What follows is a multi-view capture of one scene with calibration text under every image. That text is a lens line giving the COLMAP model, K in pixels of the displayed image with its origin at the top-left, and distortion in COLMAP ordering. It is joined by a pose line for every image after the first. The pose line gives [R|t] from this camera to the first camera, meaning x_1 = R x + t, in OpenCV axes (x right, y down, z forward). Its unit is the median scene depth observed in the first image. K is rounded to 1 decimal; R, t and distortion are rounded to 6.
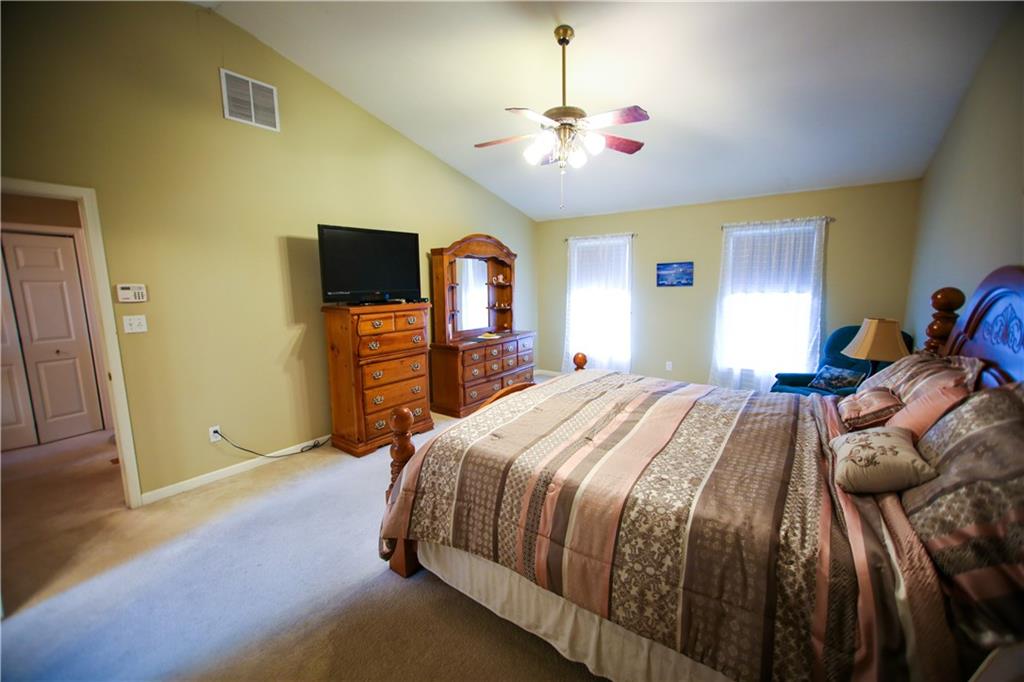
lens RADIAL K [[421.8, 0, 510.1], [0, 421.8, 340.1], [0, 0, 1]] dist [-0.003016, -0.000052]
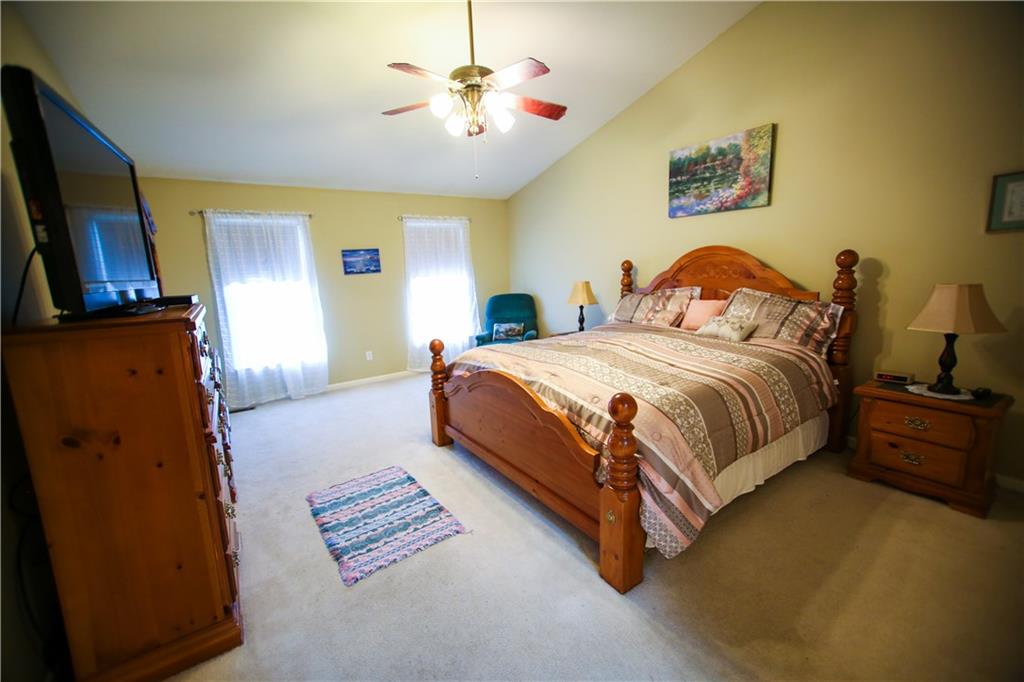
lens RADIAL K [[421.8, 0, 513.2], [0, 421.8, 343.2], [0, 0, 1]] dist [-0.003016, -0.000052]
pose [[0.312132, -0.171364, 0.934456, -0.445316], [0.170586, 0.977721, 0.122319, -0.030891], [-0.934598, 0.121225, 0.334411, 0.373846]]
